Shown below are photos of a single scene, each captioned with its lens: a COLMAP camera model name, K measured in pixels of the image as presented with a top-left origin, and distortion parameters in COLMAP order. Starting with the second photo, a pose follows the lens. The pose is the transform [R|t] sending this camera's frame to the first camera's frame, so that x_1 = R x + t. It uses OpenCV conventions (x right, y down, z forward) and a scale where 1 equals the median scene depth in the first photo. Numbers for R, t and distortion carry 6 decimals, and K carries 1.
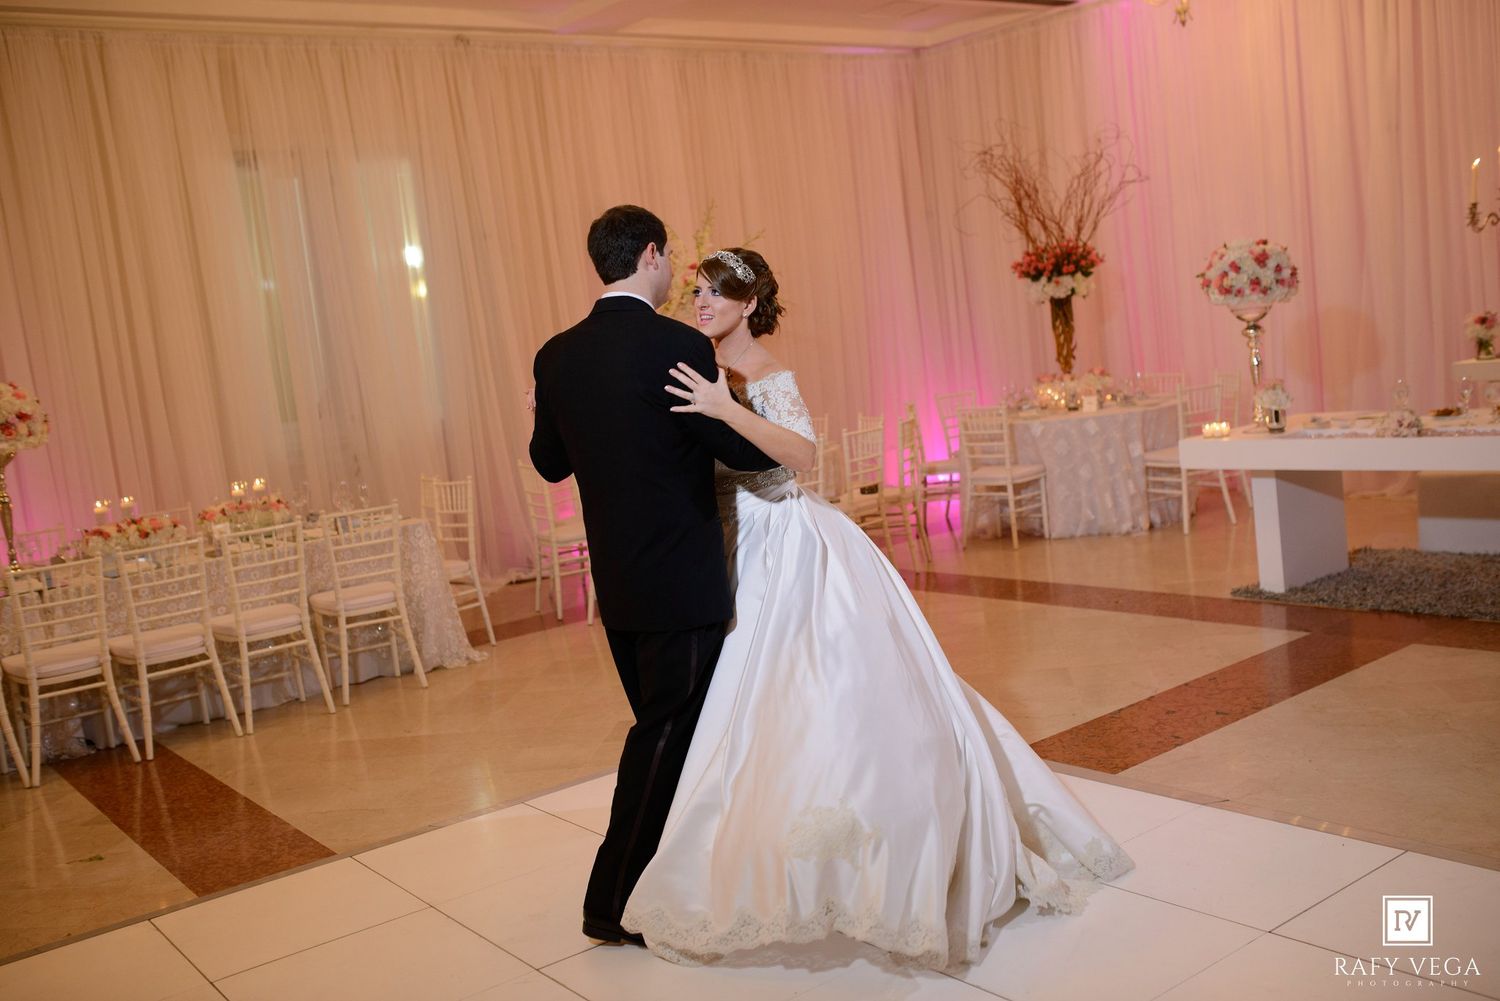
lens RADIAL K [[1429.9, 0, 785.9], [0, 1429.9, 497.1], [0, 0, 1]] dist [-0.057320, 0.000192]
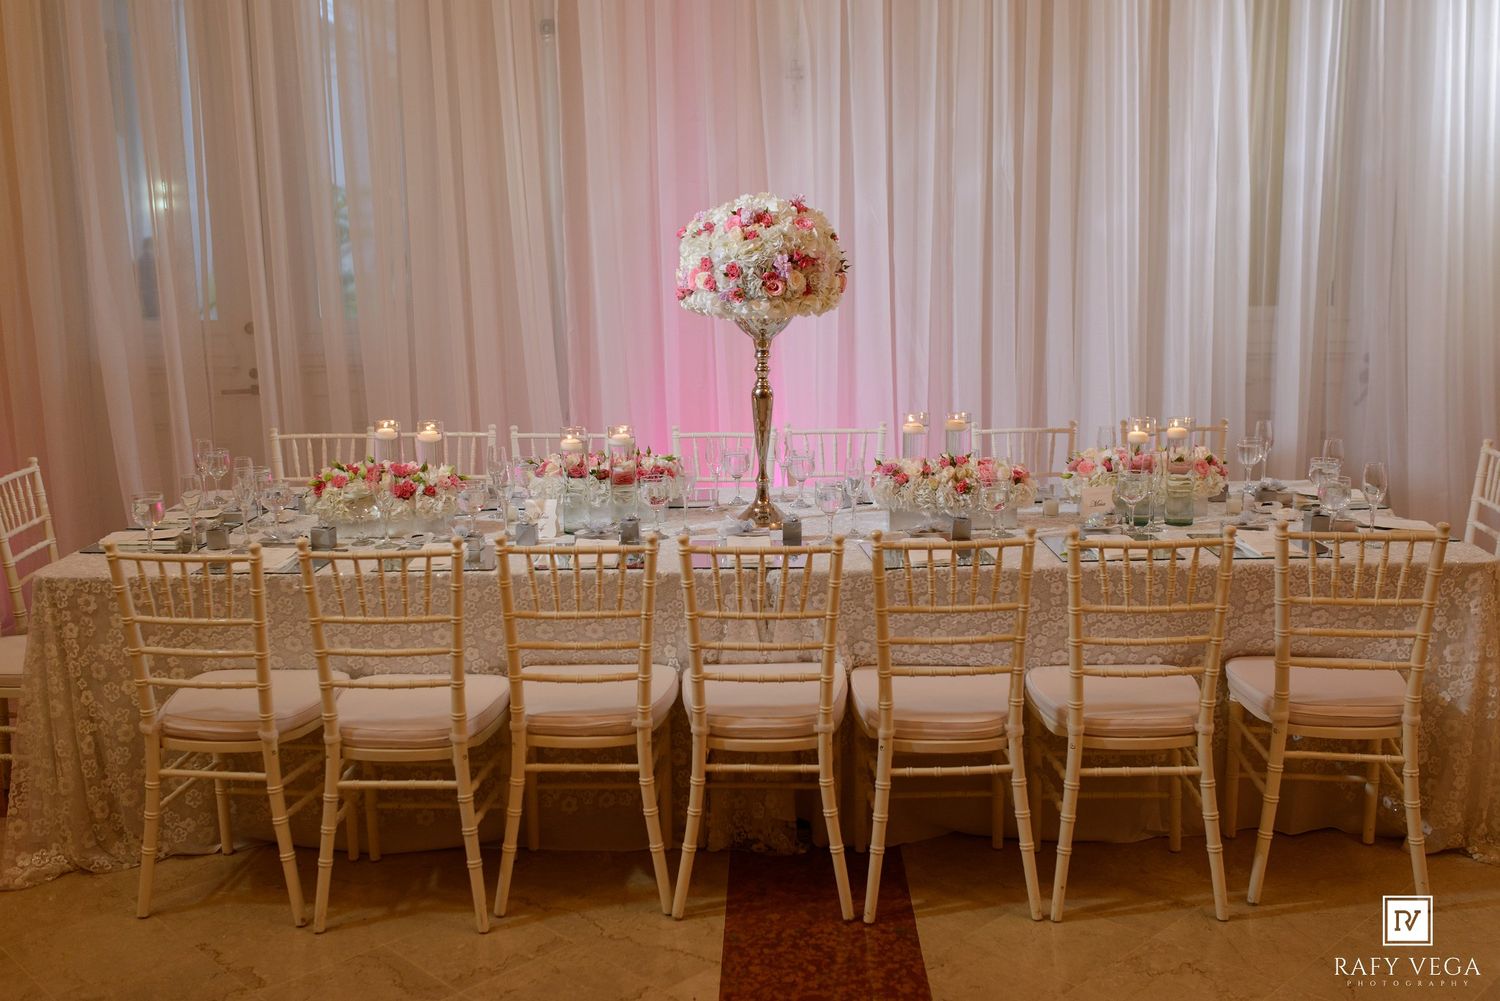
lens RADIAL K [[1429.9, 0, 785.9], [0, 1429.9, 497.1], [0, 0, 1]] dist [-0.057320, 0.000192]
pose [[0.774028, 0.183155, -0.606082, -0.162714], [-0.132979, 0.982922, 0.127205, -0.034358], [0.619030, -0.017864, 0.785164, 0.514261]]
